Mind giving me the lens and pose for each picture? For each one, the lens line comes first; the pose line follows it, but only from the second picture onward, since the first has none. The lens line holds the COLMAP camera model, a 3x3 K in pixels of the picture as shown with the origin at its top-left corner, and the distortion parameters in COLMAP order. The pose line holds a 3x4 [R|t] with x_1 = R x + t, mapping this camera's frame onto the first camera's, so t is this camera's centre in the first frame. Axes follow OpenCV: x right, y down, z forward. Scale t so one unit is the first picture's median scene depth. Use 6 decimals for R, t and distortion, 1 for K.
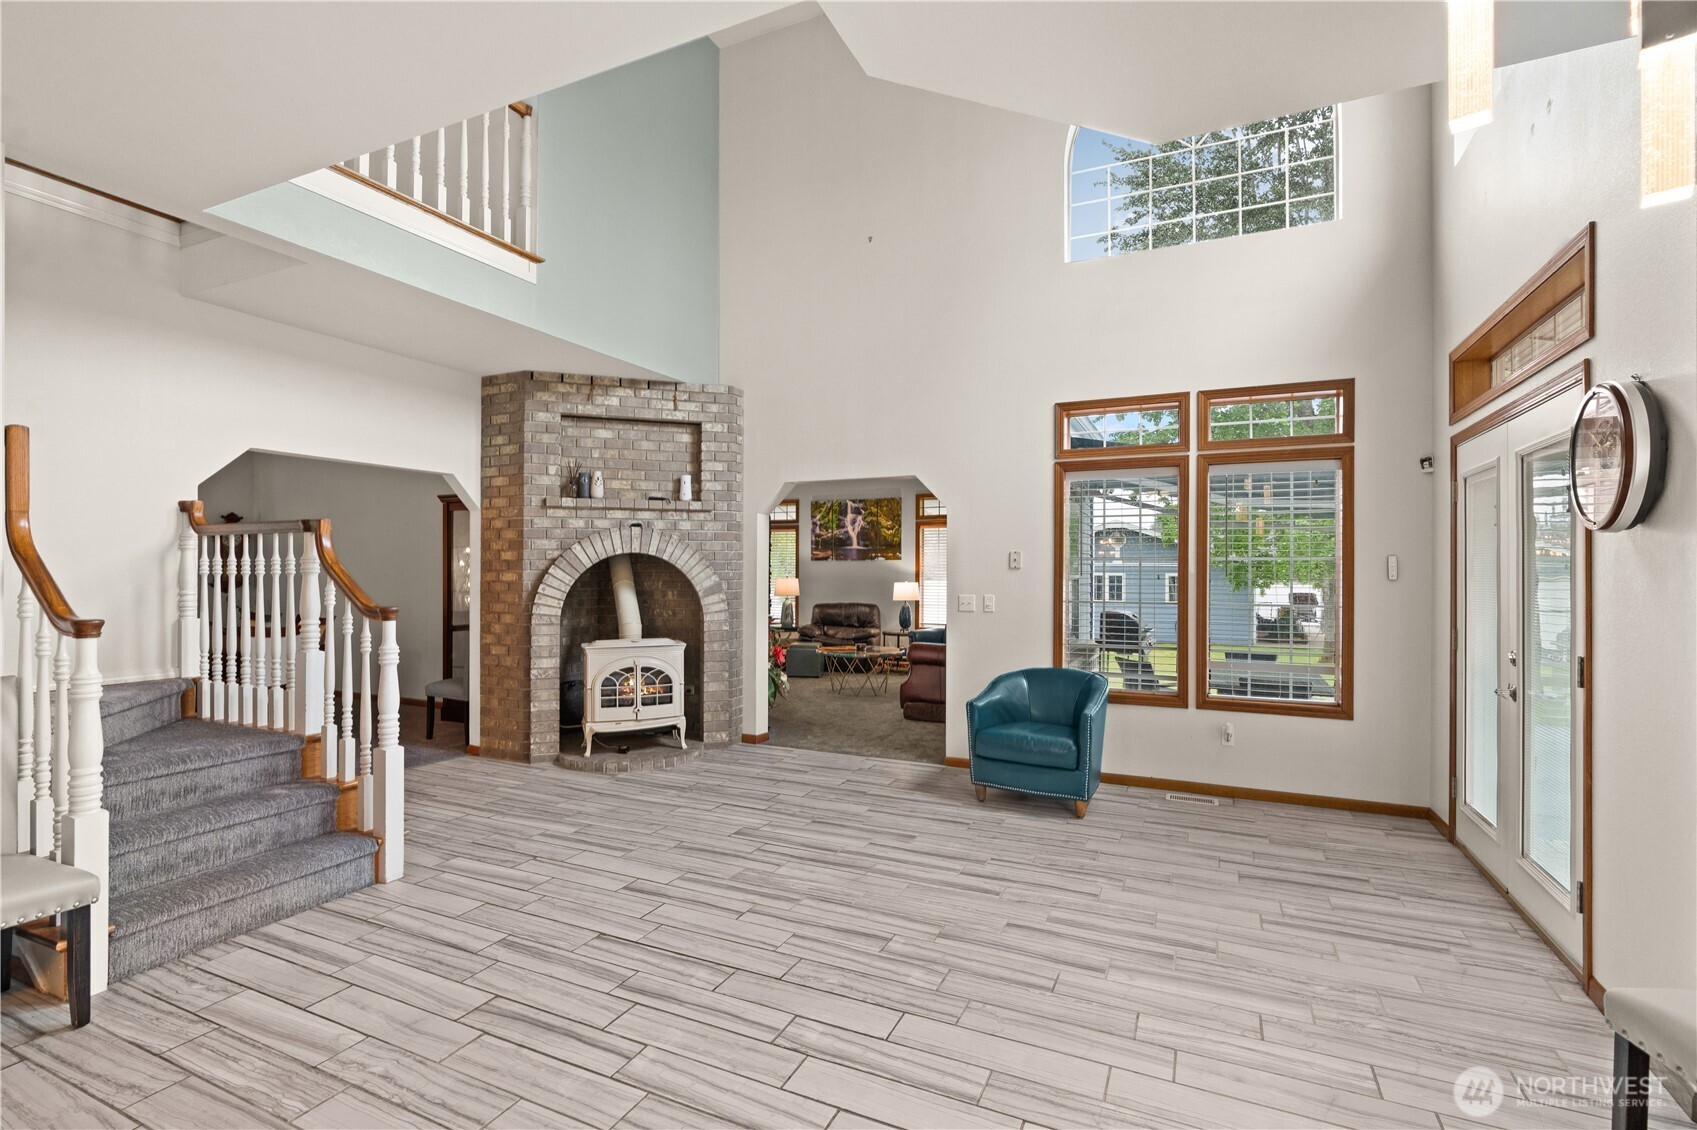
lens RADIAL K [[782.4, 0, 847.0], [0, 782.4, 567.0], [0, 0, 1]] dist [-0.004785, 0.002781]
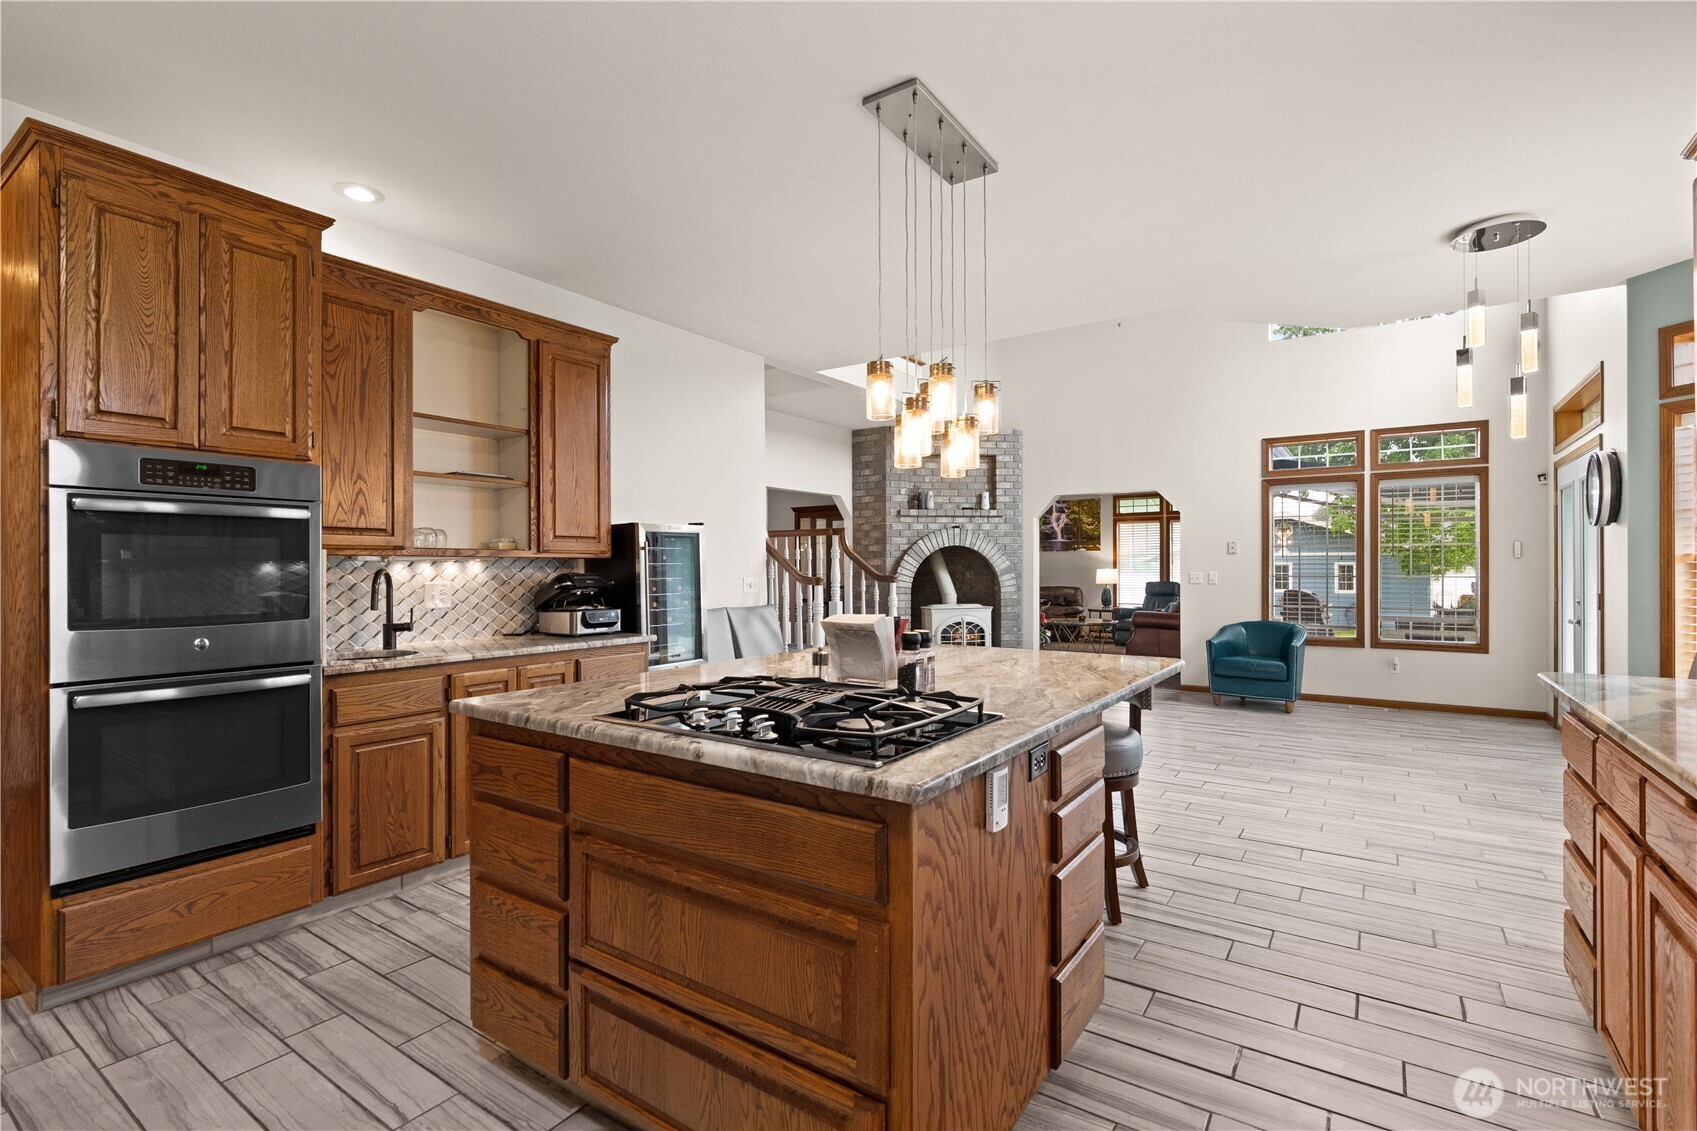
lens RADIAL K [[782.4, 0, 849.2], [0, 782.4, 564.5], [0, 0, 1]] dist [-0.004785, 0.002781]
pose [[0.986603, -0.007421, -0.162973, -0.234088], [0.008084, 0.999962, 0.003402, 0.011158], [0.162942, -0.004674, 0.986625, -0.507698]]
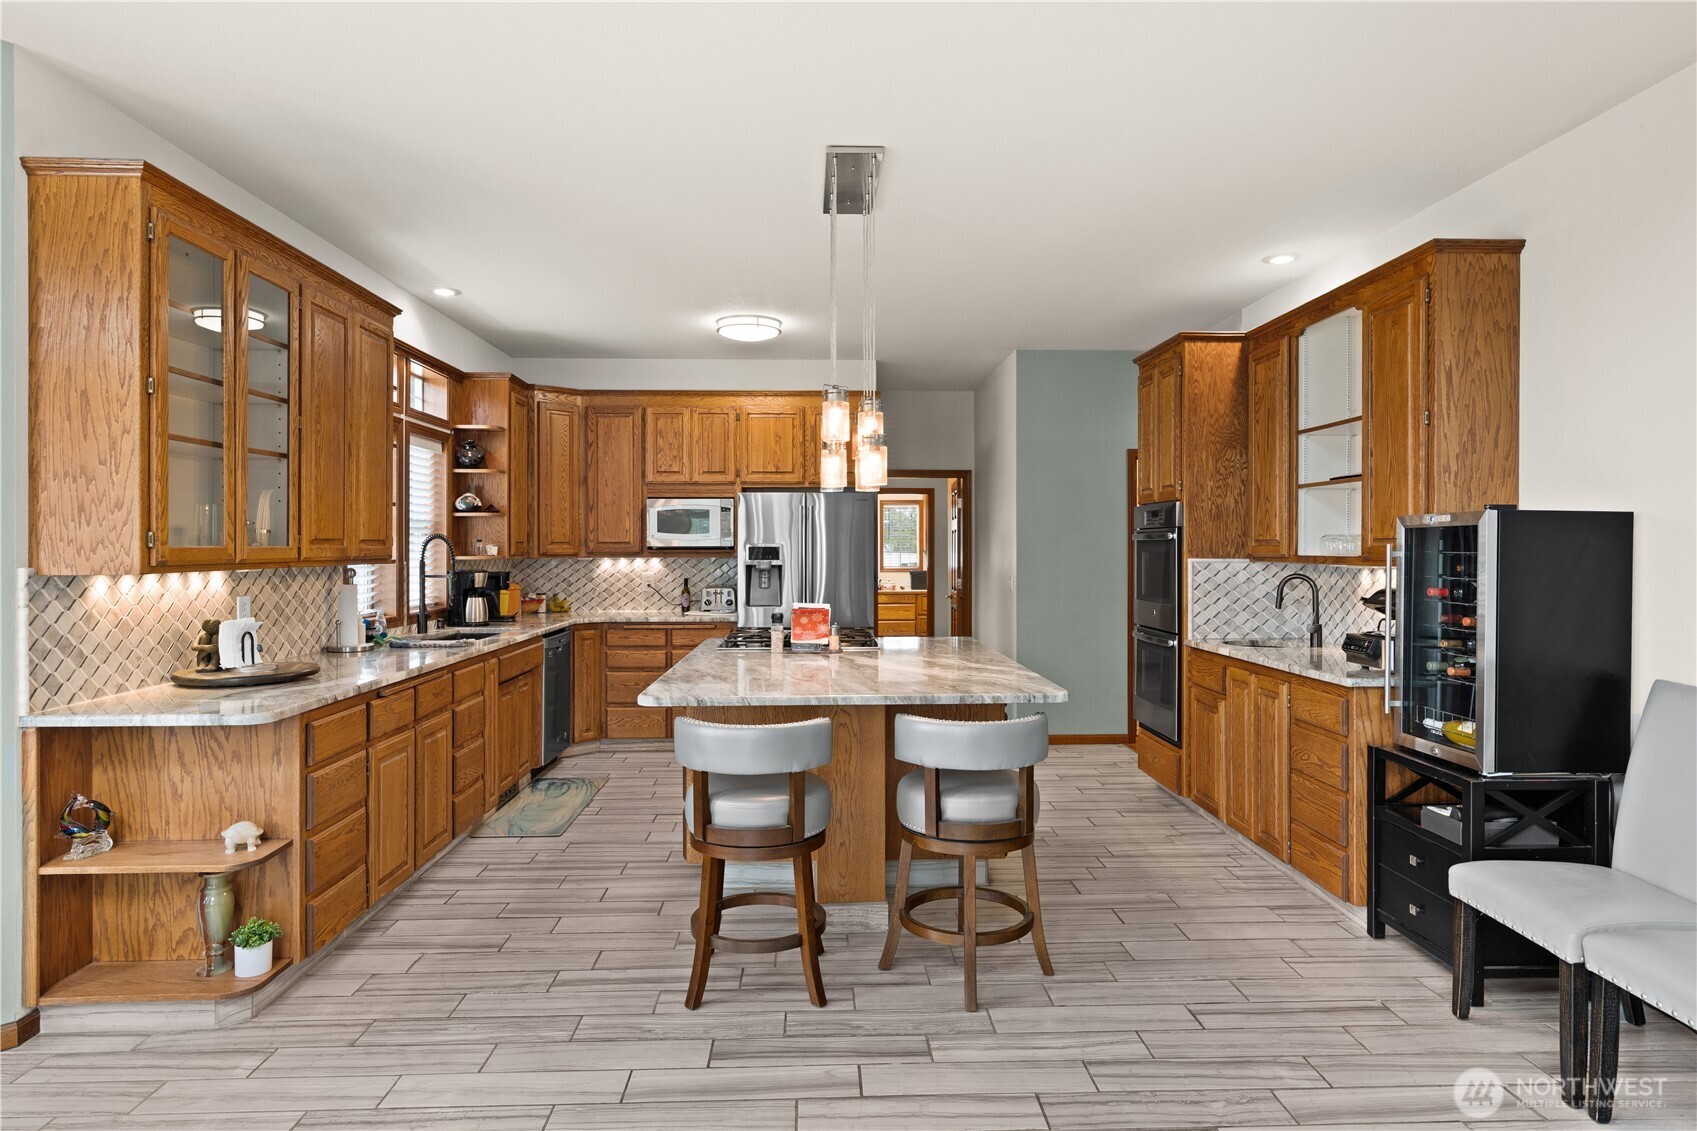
lens RADIAL K [[971.5, 0, 855.4], [0, 971.5, 555.4], [0, 0, 1]] dist [-0.001468, -0.003152]
pose [[-0.887563, 0.000801, -0.460685, 0.038118], [0.001192, 0.999999, -0.000558, -0.002326], [0.460684, -0.001045, -0.887564, 0.562091]]
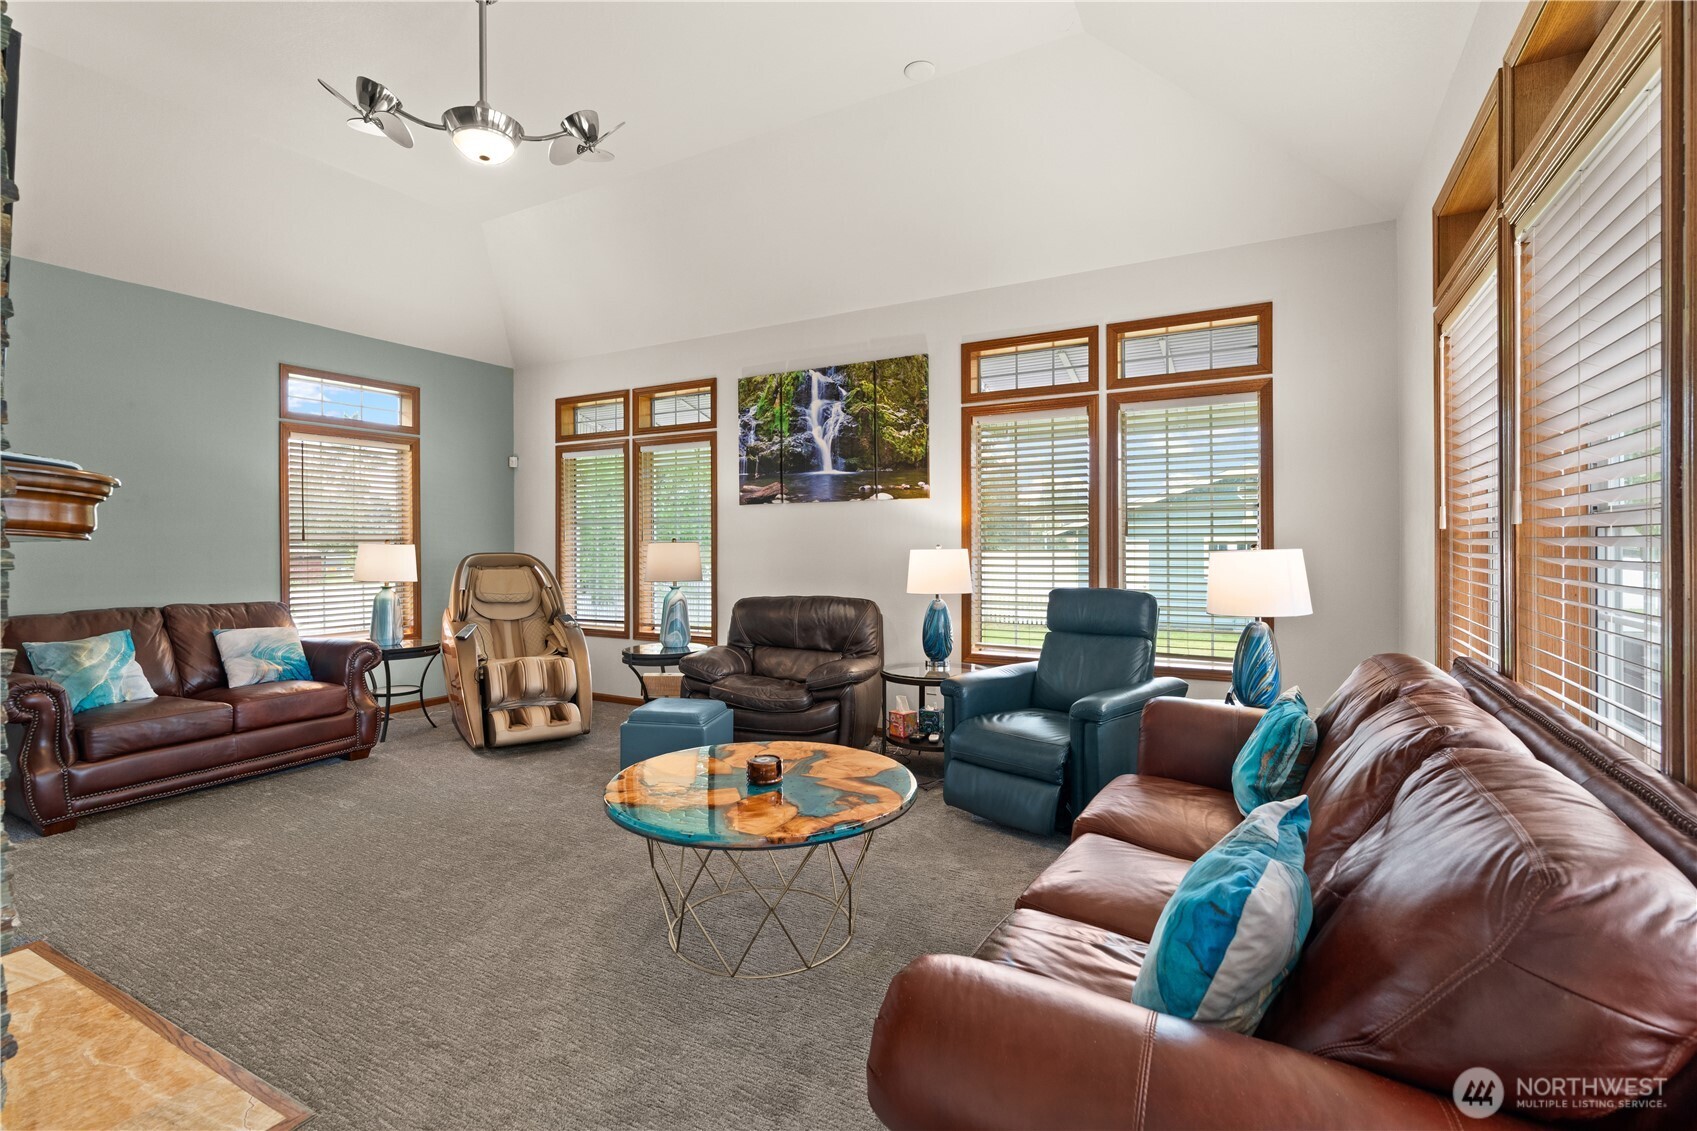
lens RADIAL K [[782.4, 0, 851.2], [0, 782.4, 551.0], [0, 0, 1]] dist [-0.004785, 0.002781]
pose [[0.998011, -0.010541, -0.062153, 0.105807], [0.011362, 0.999853, 0.012869, 0.030188], [0.062008, -0.013549, 0.997984, 1.126740]]
